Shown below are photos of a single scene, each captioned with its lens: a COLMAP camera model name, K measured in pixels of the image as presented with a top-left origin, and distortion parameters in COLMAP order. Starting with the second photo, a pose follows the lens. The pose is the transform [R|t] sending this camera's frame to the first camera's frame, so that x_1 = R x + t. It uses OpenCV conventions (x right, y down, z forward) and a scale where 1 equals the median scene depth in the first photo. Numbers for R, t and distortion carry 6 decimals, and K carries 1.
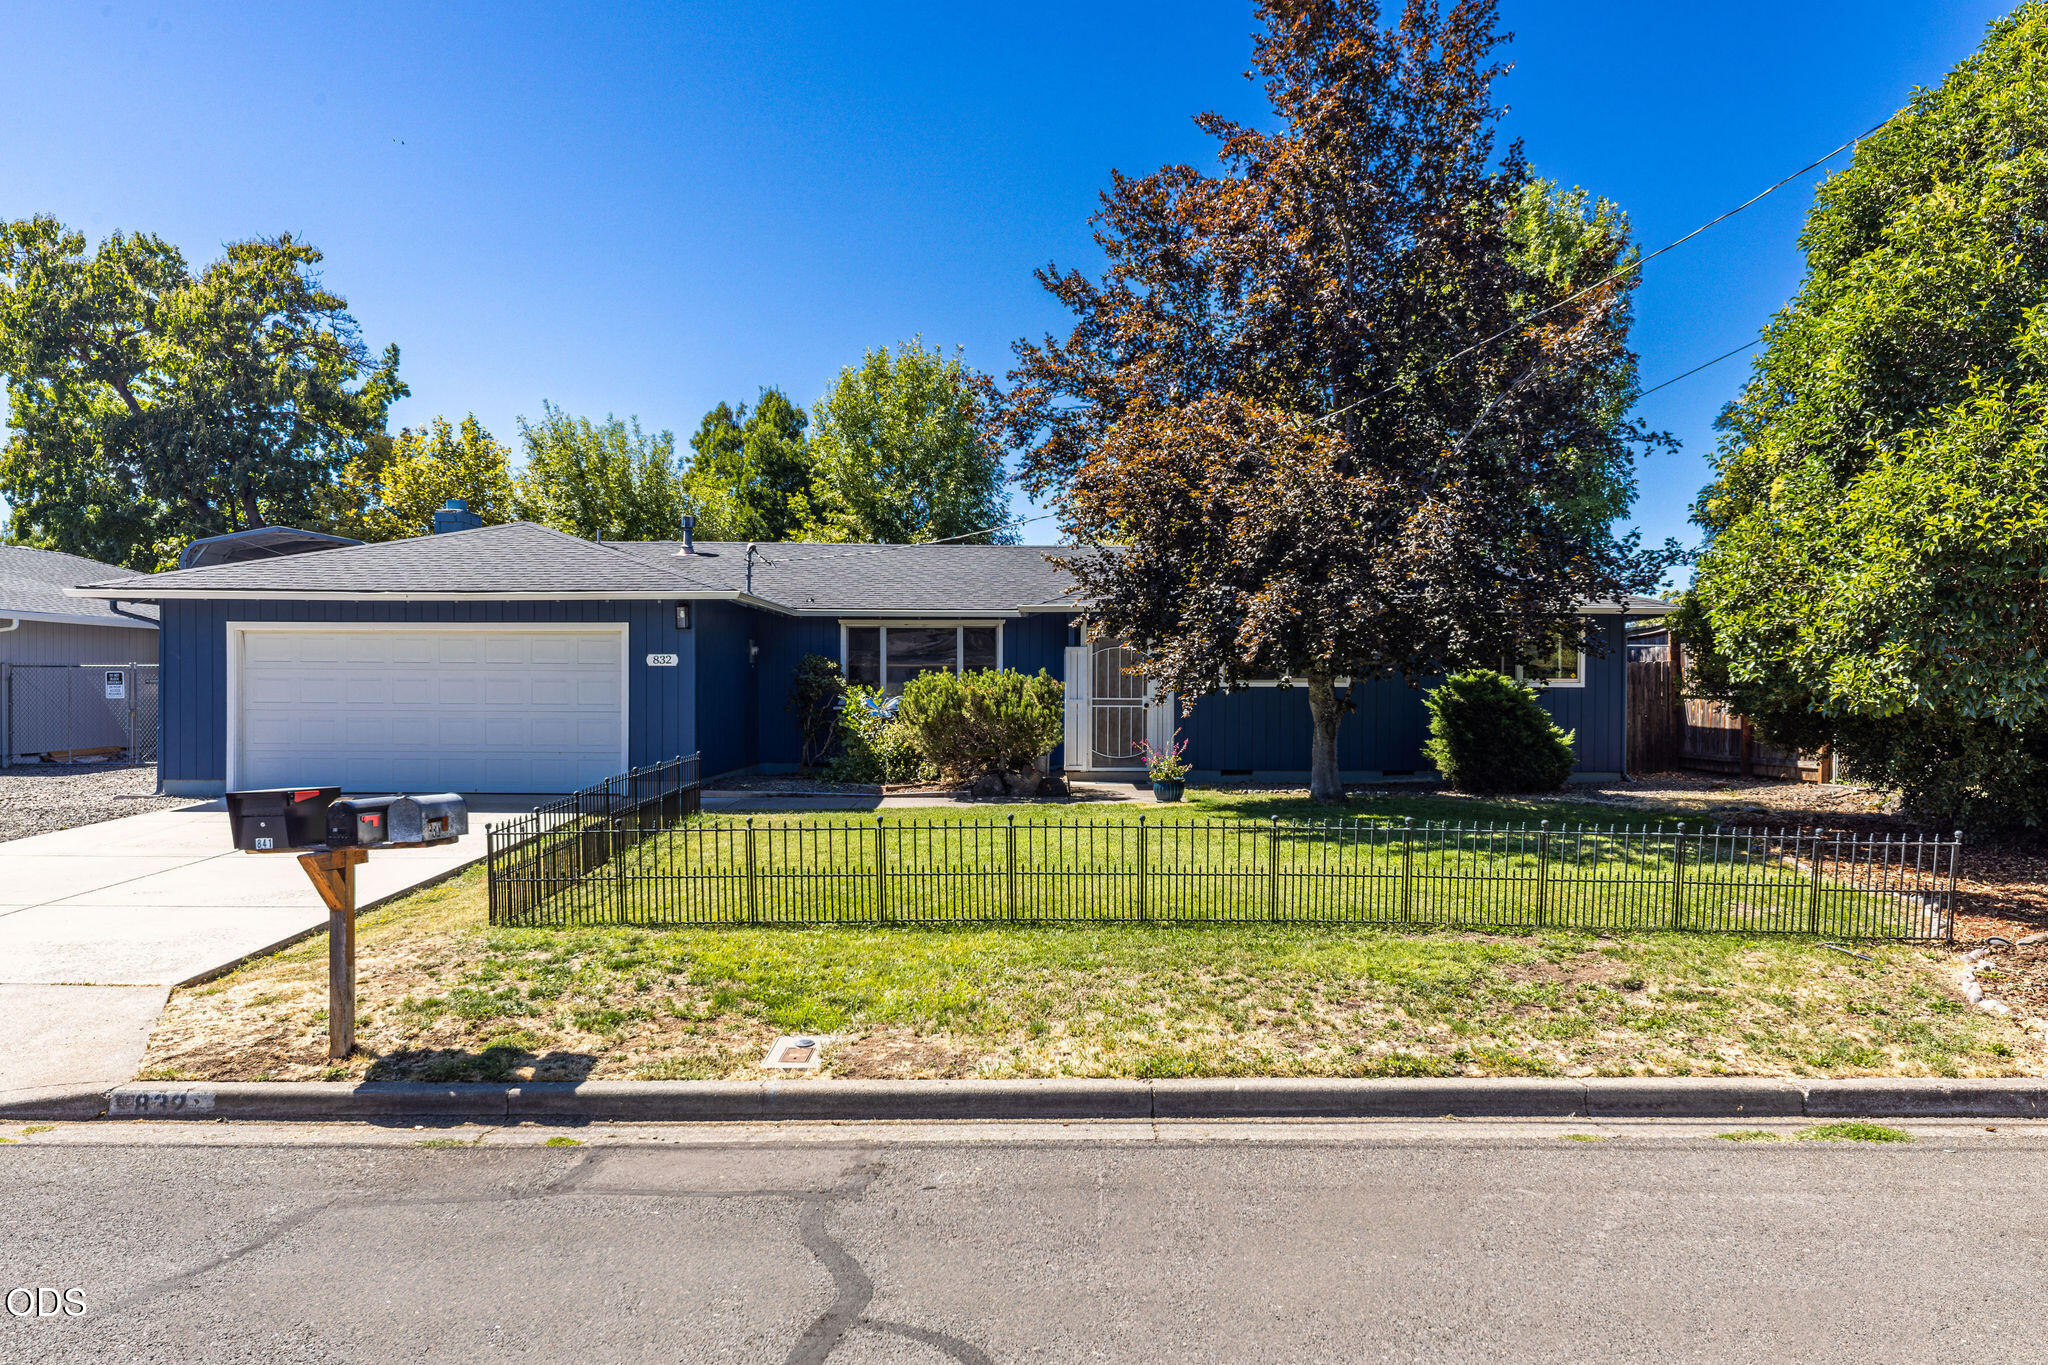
lens RADIAL K [[1394.9, 0, 1032.8], [0, 1394.9, 696.0], [0, 0, 1]] dist [0.004378, -0.002471]
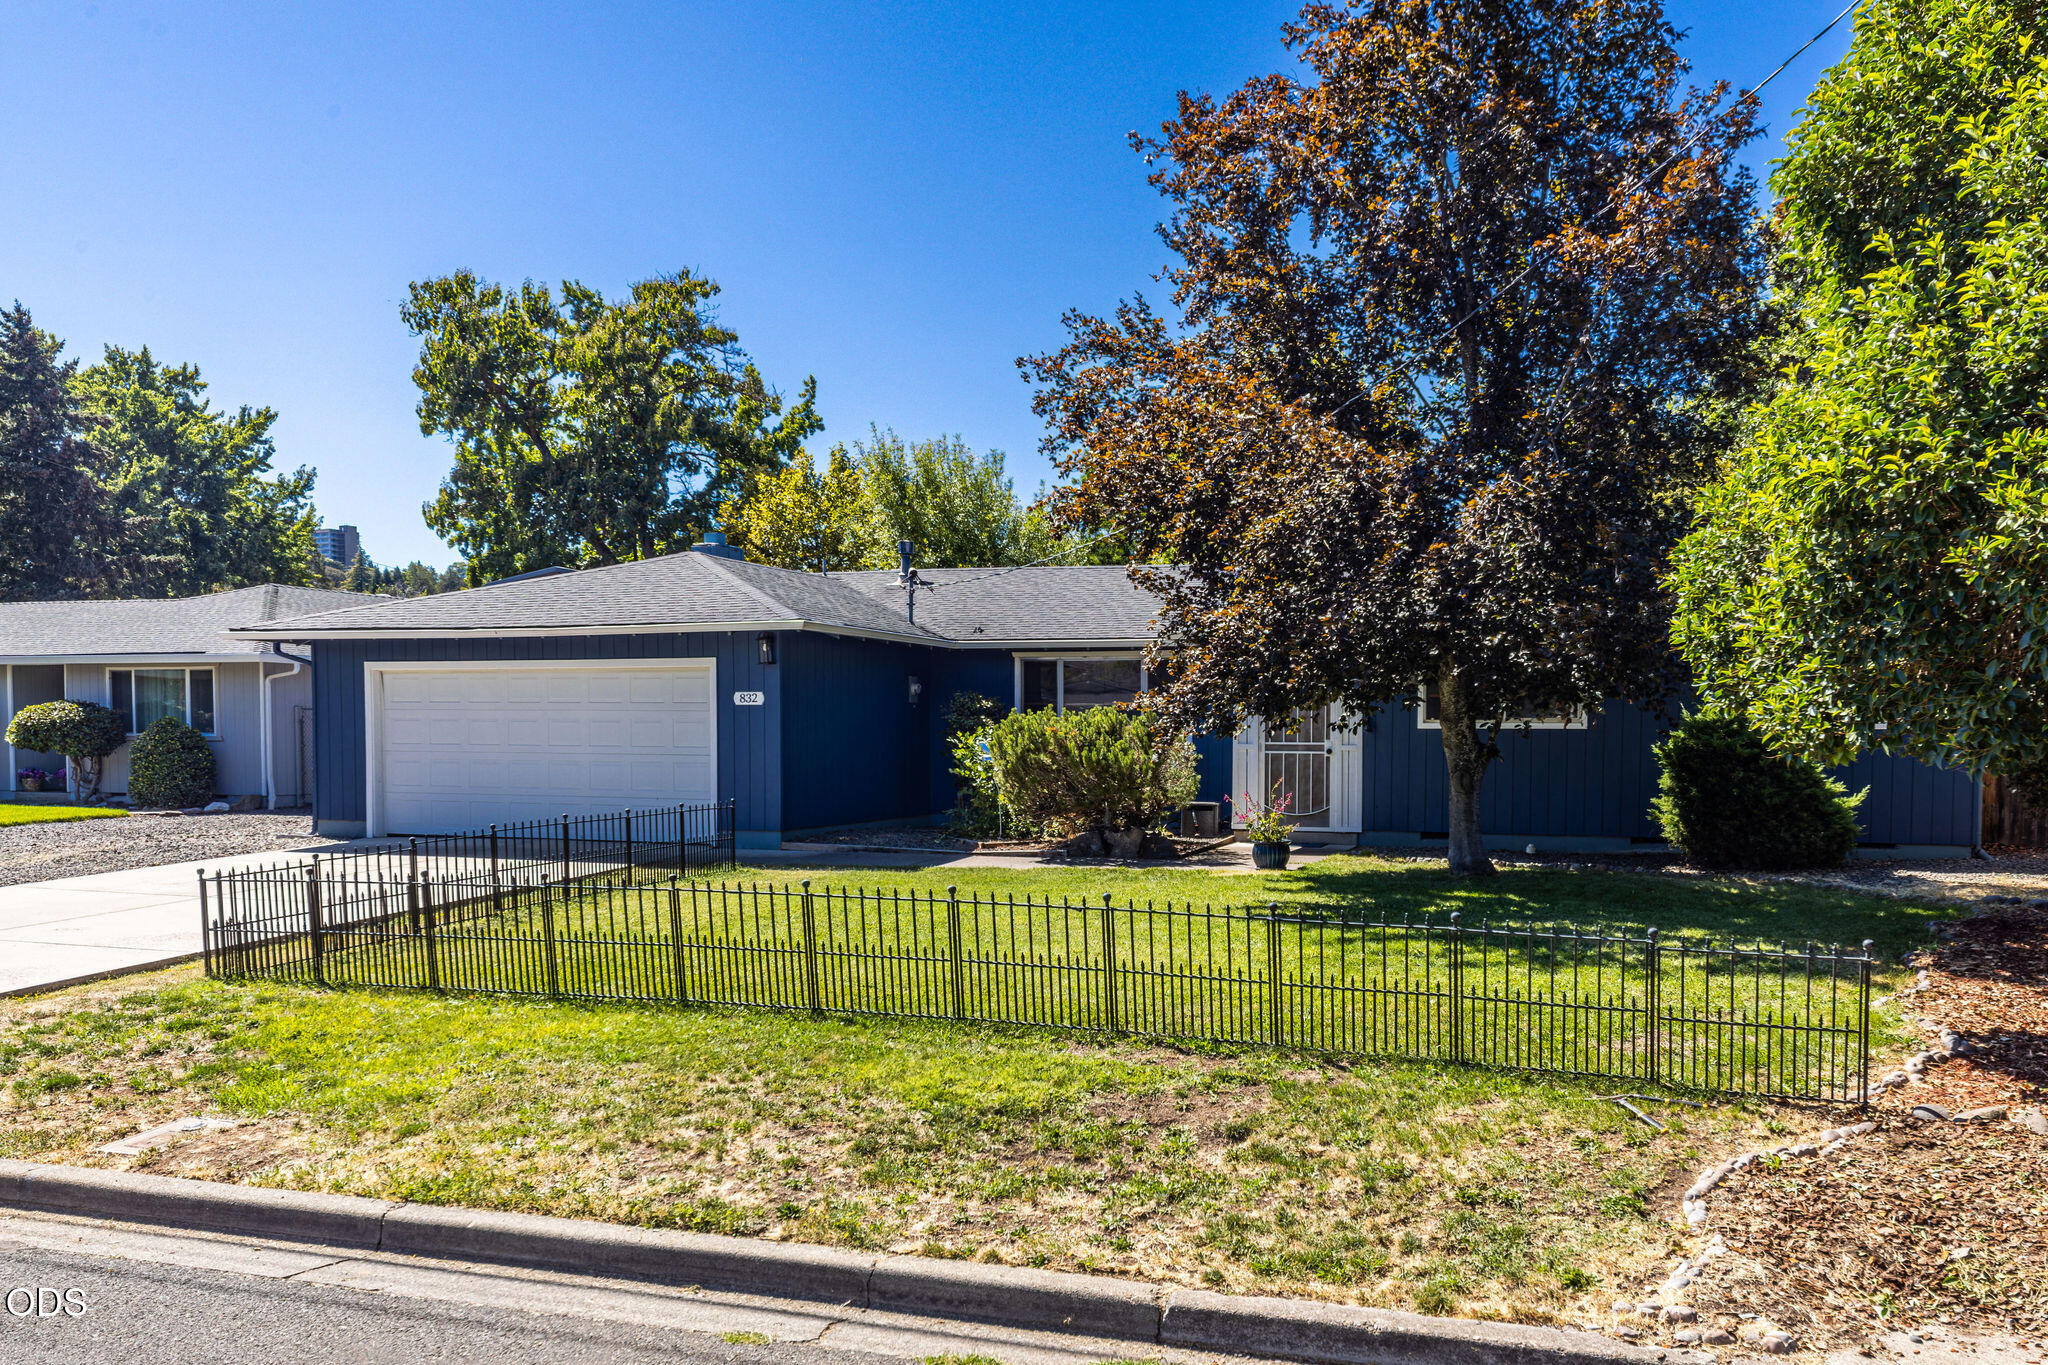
lens RADIAL K [[1568.0, 0, 1131.8], [0, 1568.0, 785.0], [0, 0, 1]] dist [0.006653, -0.000584]
pose [[0.953646, 0.011146, -0.300724, 0.267078], [-0.003430, 0.999652, 0.026174, 0.002855], [0.300910, -0.023929, 0.953352, 0.094655]]
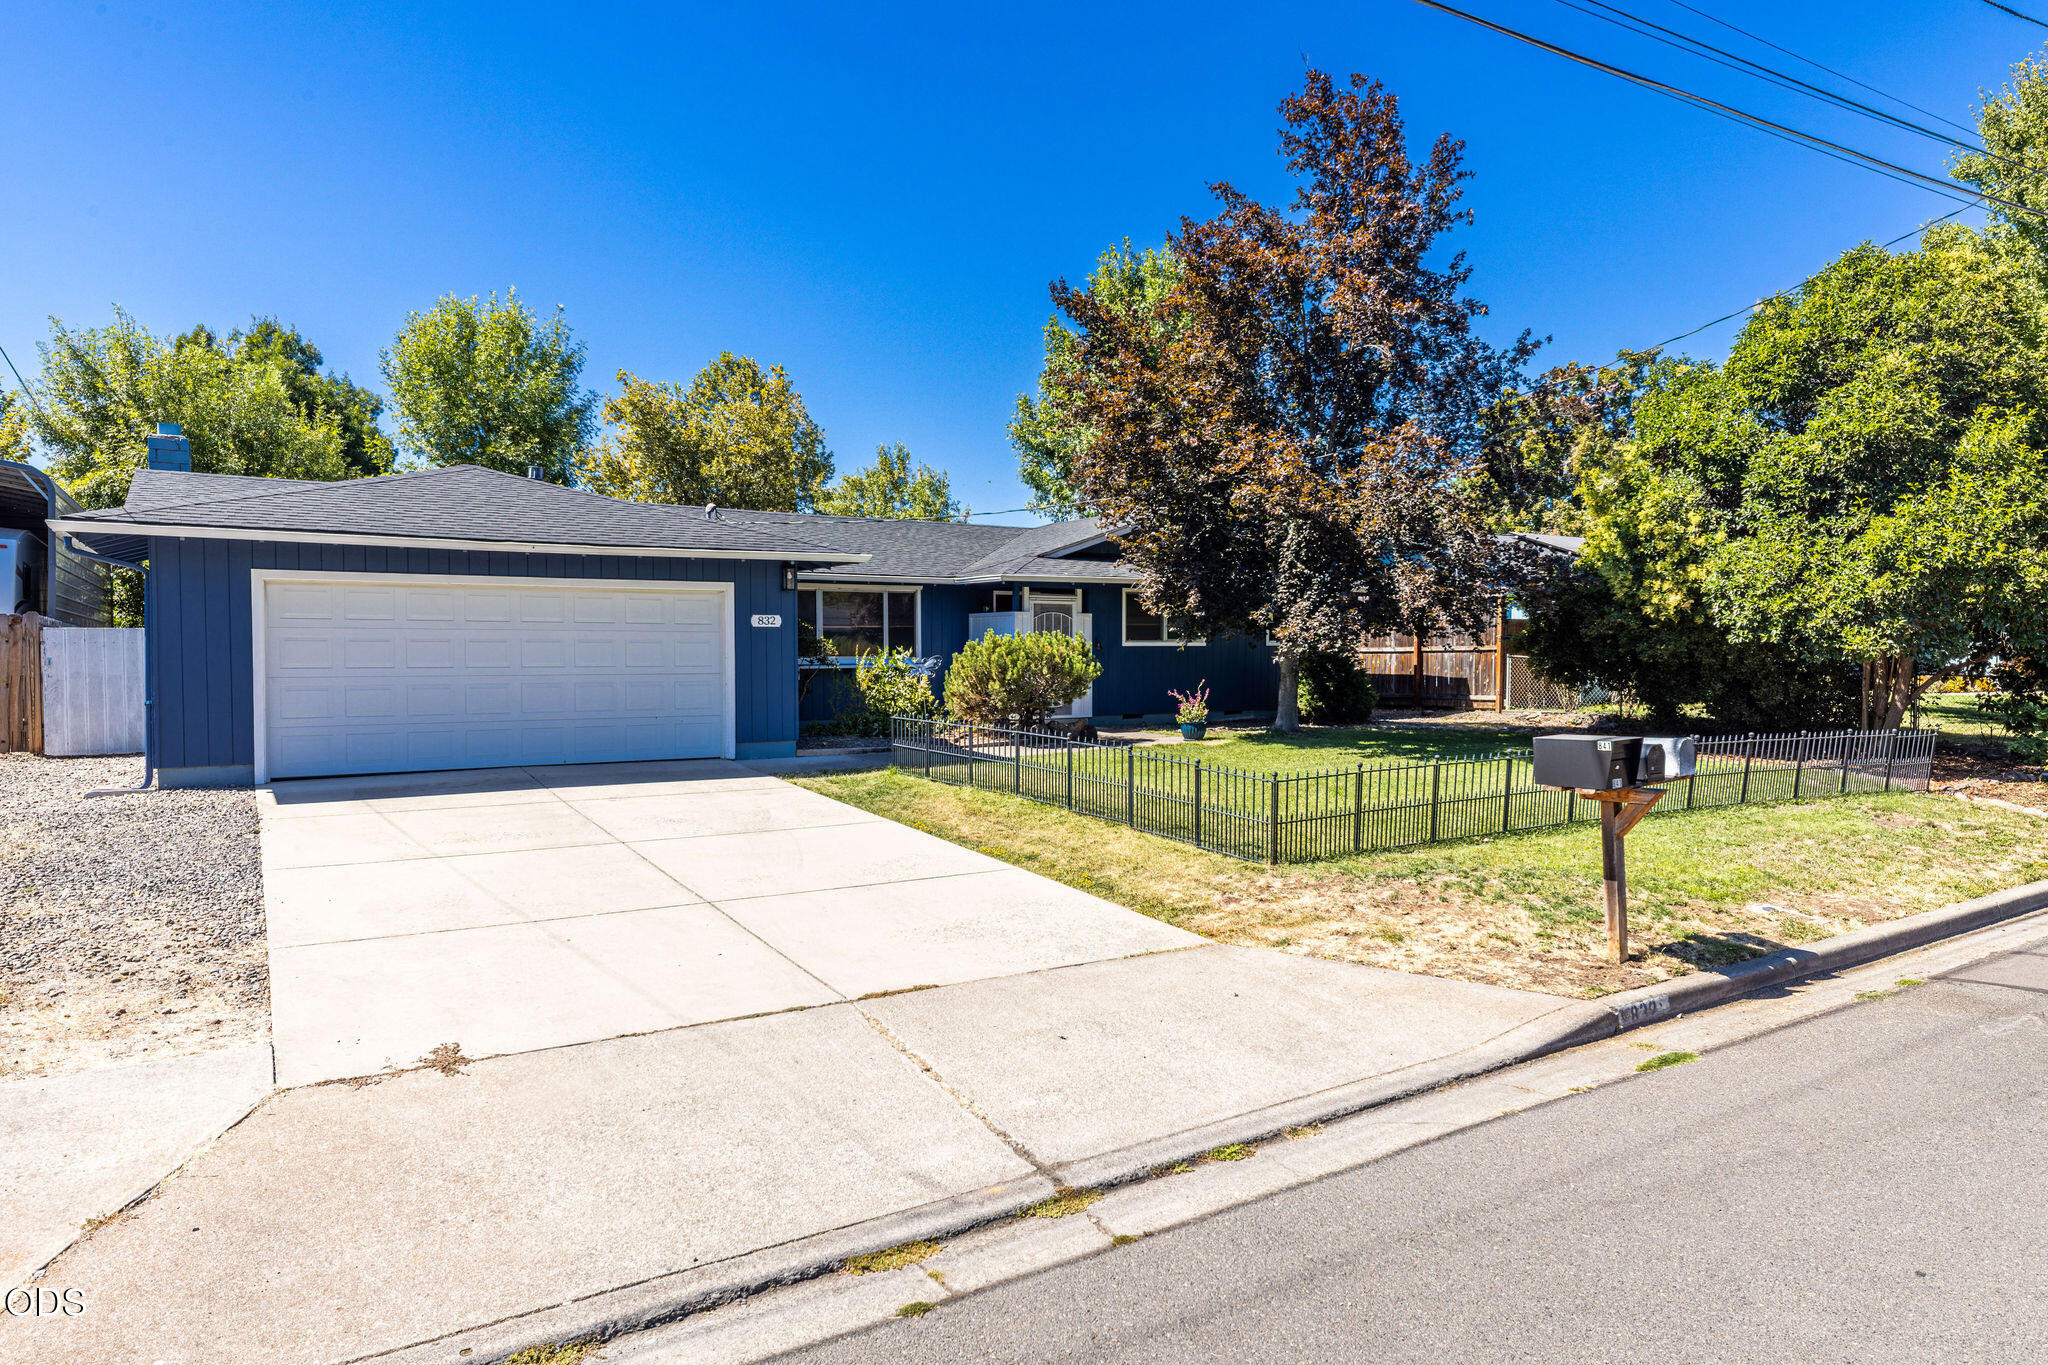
lens RADIAL K [[1231.8, 0, 1024.0], [0, 1231.8, 682.5], [0, 0, 1]] dist [0.007554, 0.001208]
pose [[0.843395, -0.018503, 0.536975, -0.556382], [0.005926, 0.999666, 0.025139, -0.002782], [-0.537262, -0.018020, 0.843223, 0.149225]]
